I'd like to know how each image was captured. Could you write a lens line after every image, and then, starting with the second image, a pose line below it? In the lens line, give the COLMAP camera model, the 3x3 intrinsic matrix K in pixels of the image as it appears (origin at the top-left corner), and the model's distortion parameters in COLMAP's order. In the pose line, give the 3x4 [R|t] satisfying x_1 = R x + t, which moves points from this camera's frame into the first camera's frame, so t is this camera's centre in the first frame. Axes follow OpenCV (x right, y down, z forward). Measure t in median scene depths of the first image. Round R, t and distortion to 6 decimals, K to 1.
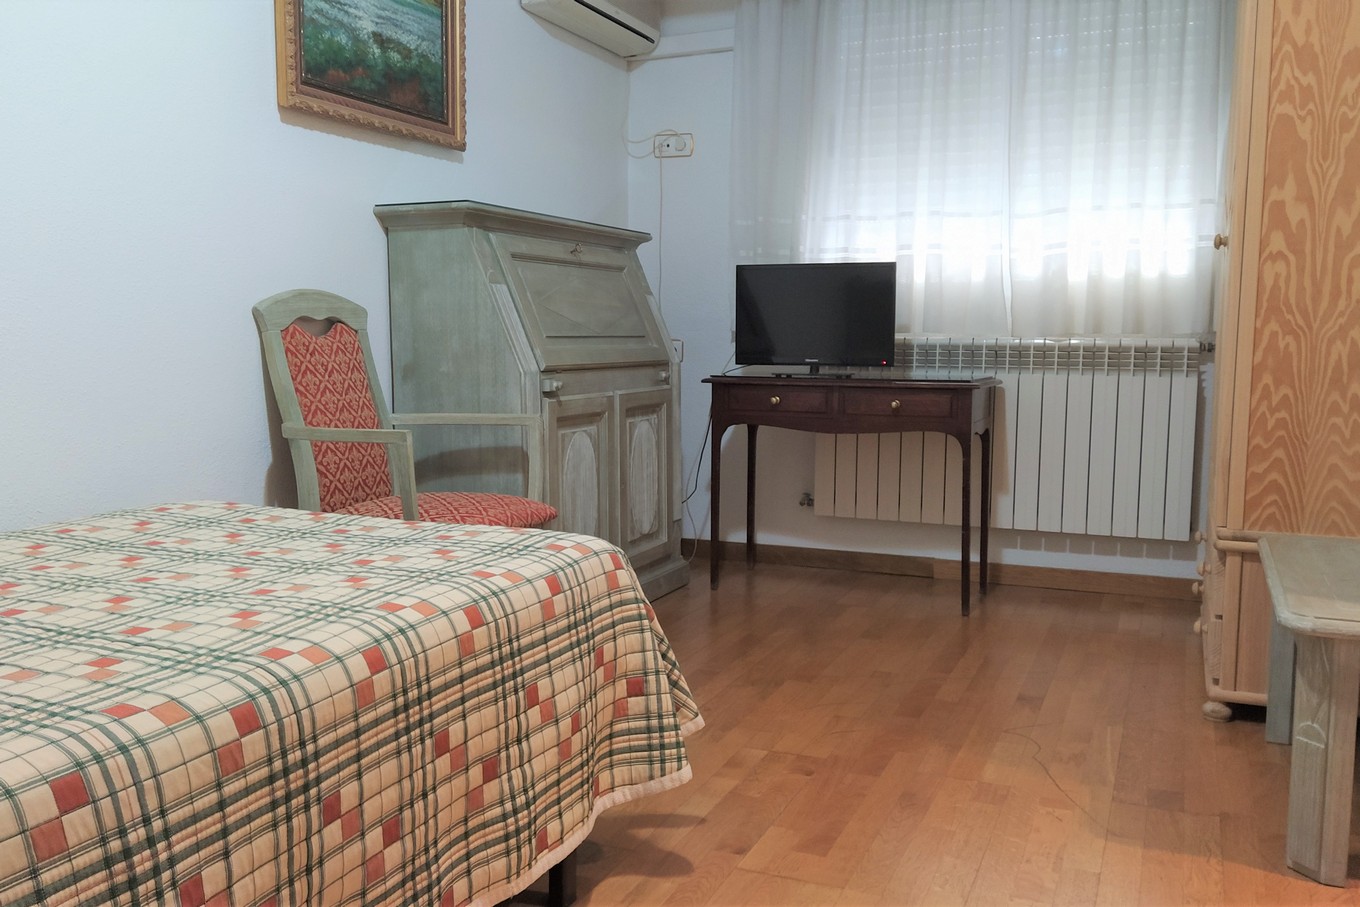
lens RADIAL K [[1229.6, 0, 680.0], [0, 1229.6, 453.5], [0, 0, 1]] dist [0.040118, -0.012084]
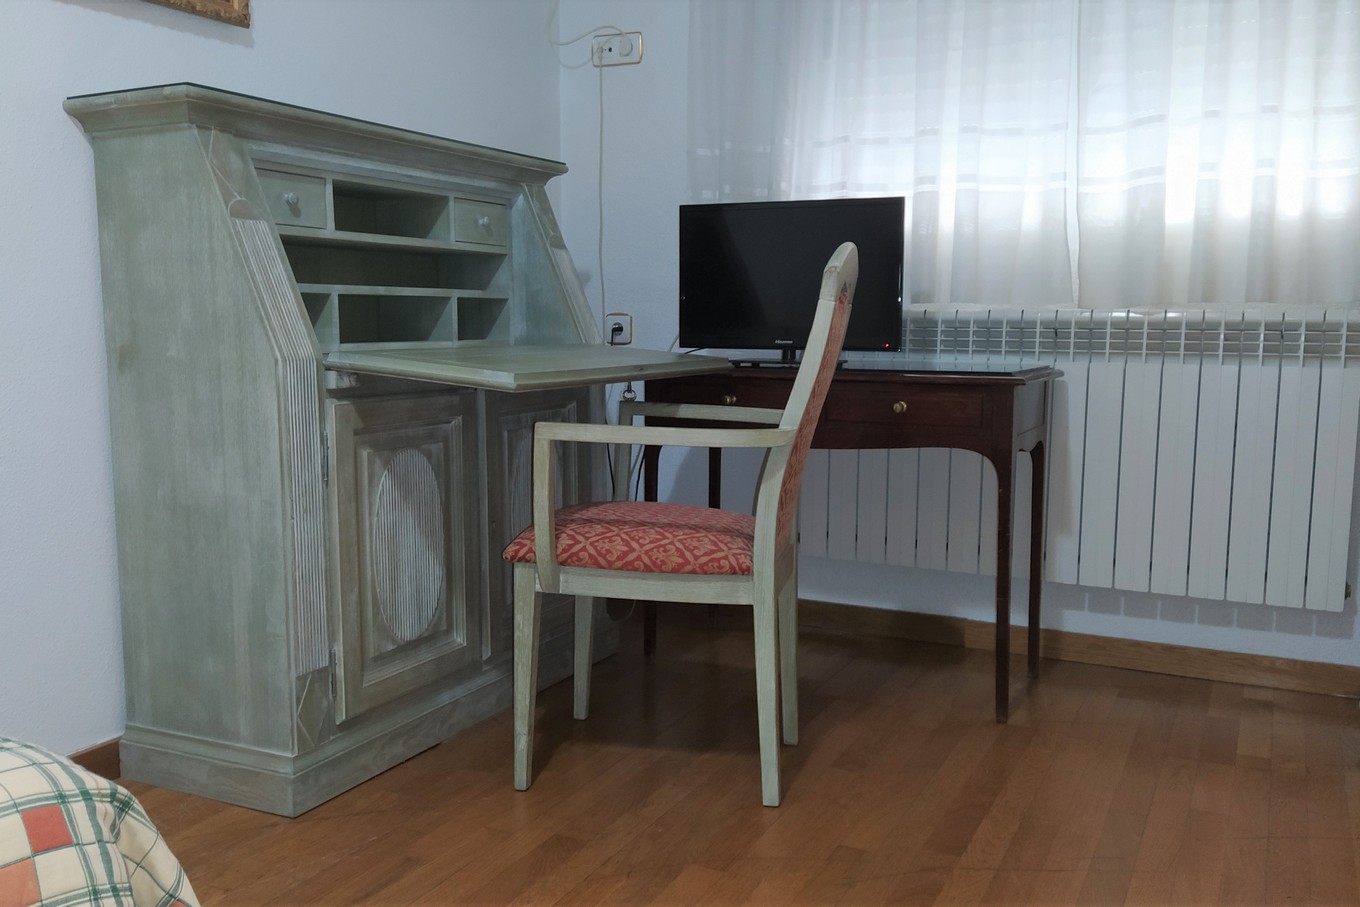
lens RADIAL K [[1229.6, 0, 680.0], [0, 1229.6, 453.5], [0, 0, 1]] dist [0.040118, -0.012084]
pose [[0.997989, 0.007724, -0.062912, 0.091320], [-0.006814, 0.999869, 0.014655, -0.022110], [0.063017, -0.014197, 0.997912, 0.298941]]
